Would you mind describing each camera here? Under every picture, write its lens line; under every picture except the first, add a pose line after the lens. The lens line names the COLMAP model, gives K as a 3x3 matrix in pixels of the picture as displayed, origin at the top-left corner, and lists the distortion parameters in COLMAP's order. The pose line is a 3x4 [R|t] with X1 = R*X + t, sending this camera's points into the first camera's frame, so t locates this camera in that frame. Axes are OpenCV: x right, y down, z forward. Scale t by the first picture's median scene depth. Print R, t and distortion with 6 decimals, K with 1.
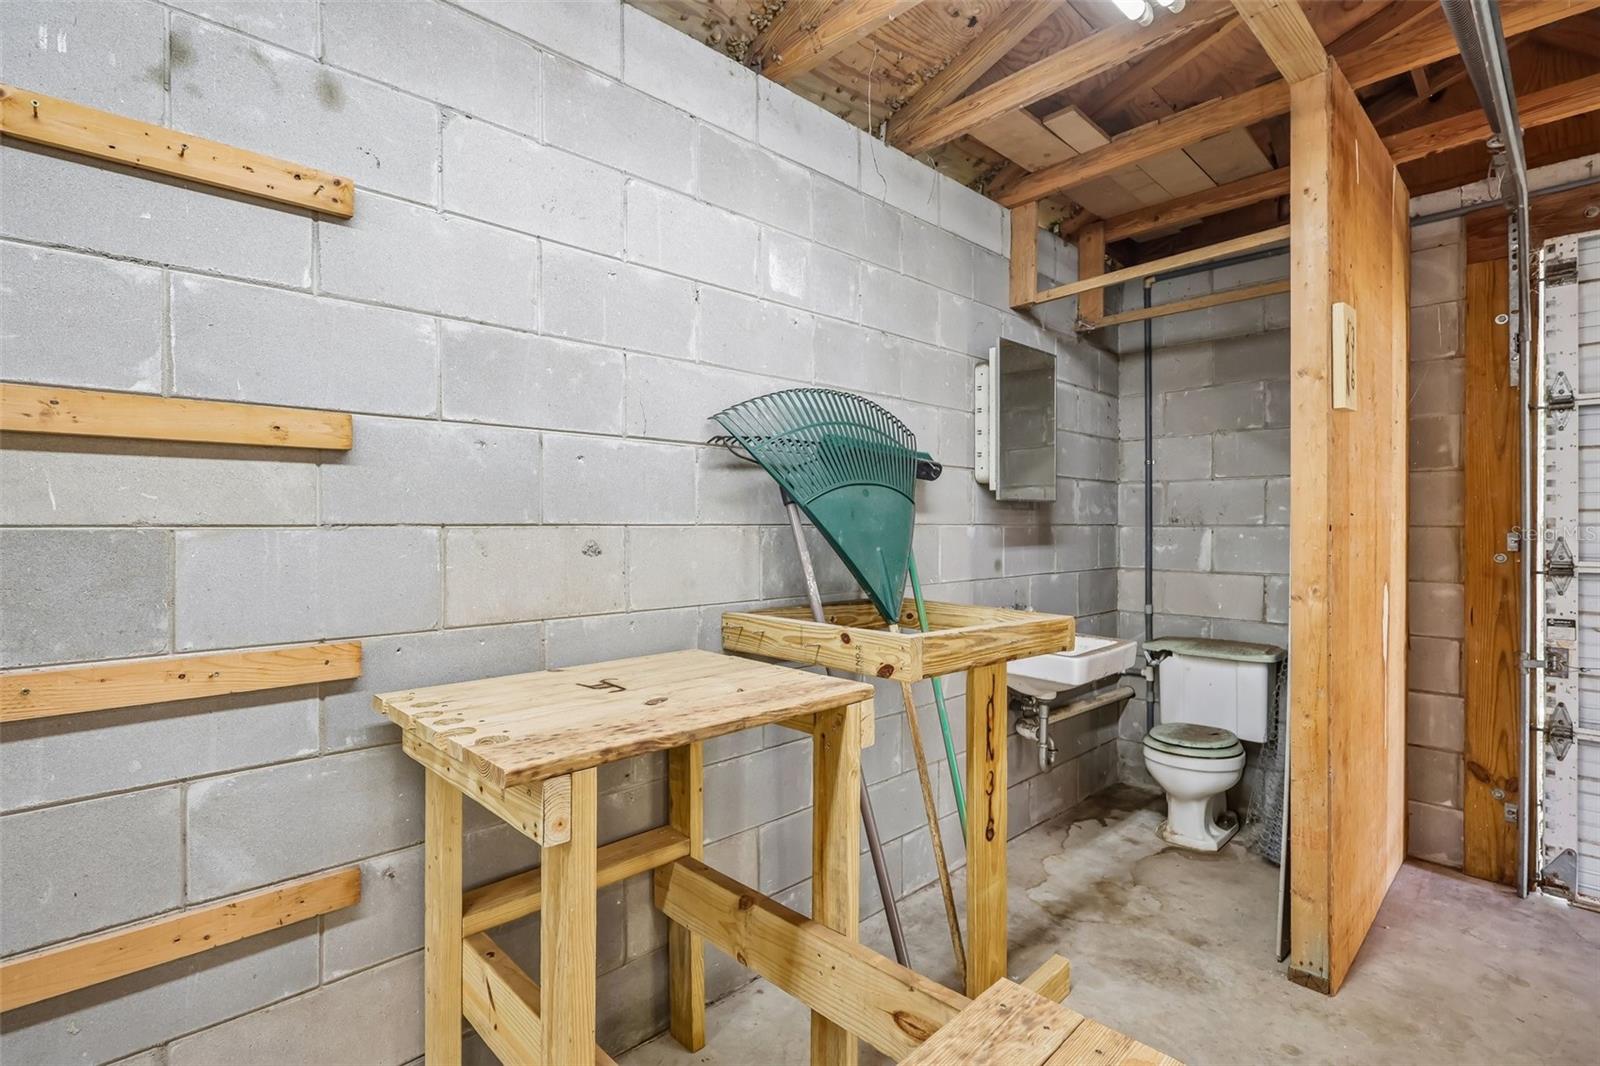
lens RADIAL K [[748.2, 0, 791.8], [0, 748.2, 534.0], [0, 0, 1]] dist [-0.003789, 0.000197]
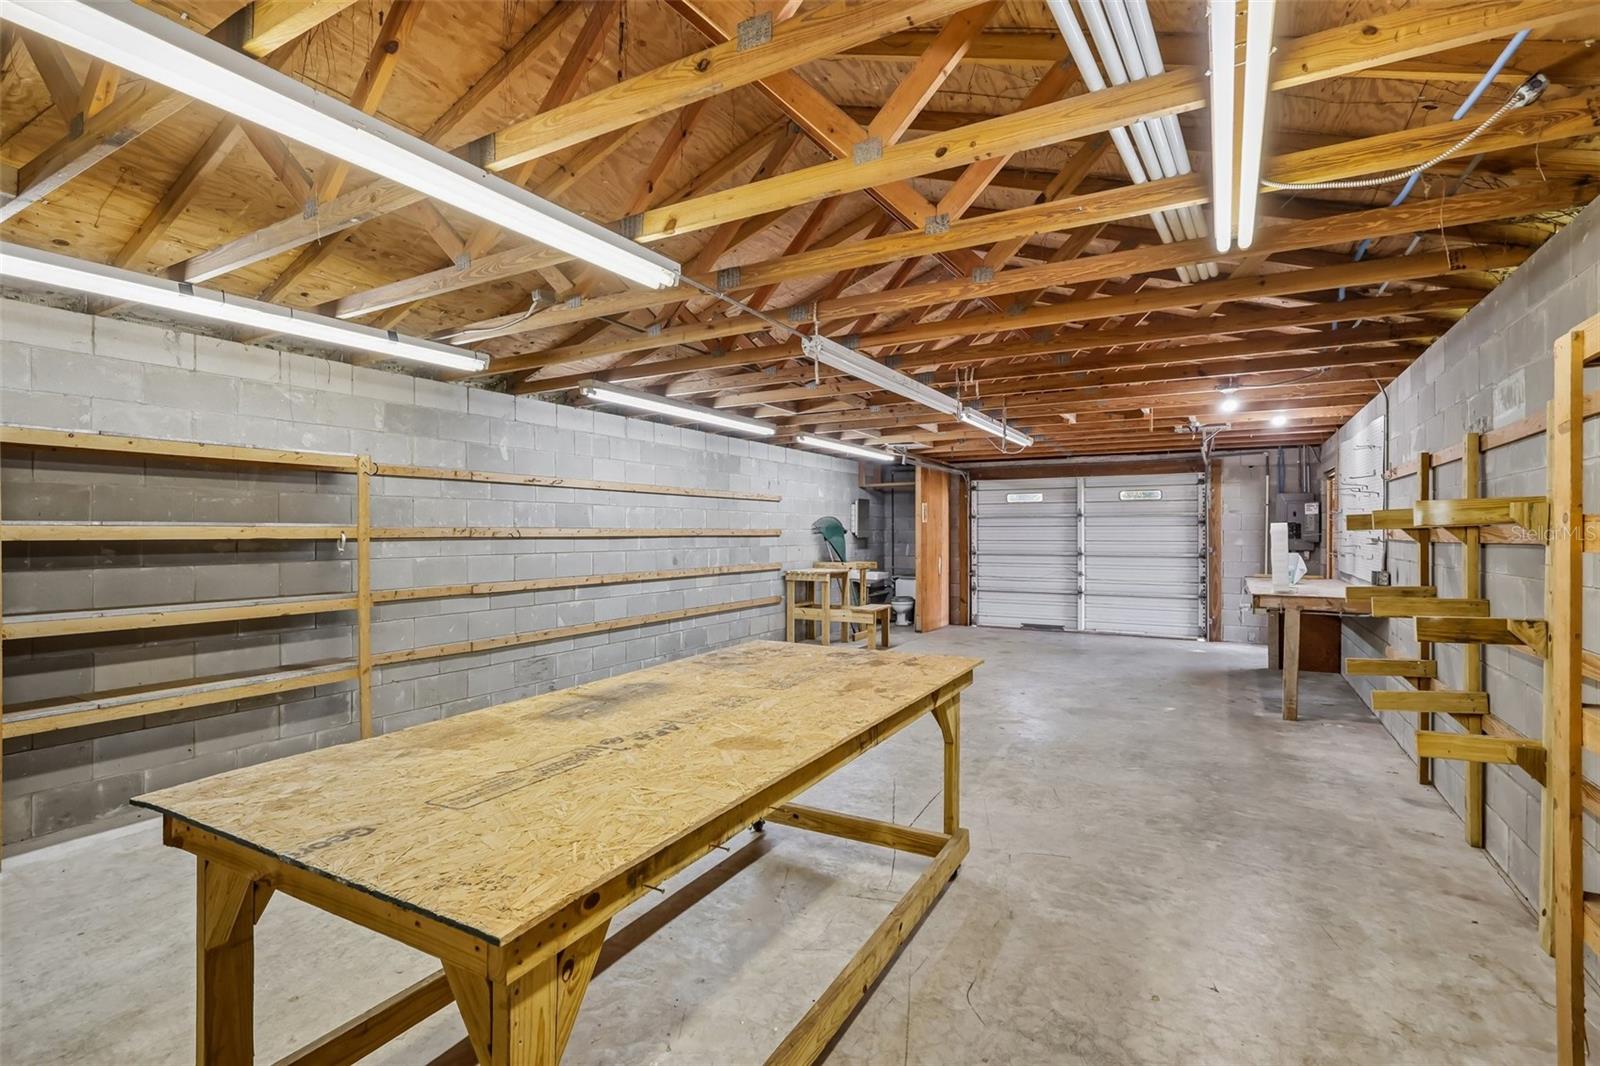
lens RADIAL K [[748.2, 0, 801.4], [0, 748.2, 533.4], [0, 0, 1]] dist [-0.003789, 0.000197]
pose [[0.953922, -0.000560, 0.300055, -1.219999], [0.001718, 0.999992, -0.003596, -0.054137], [-0.300050, 0.003946, 0.953915, -2.749838]]
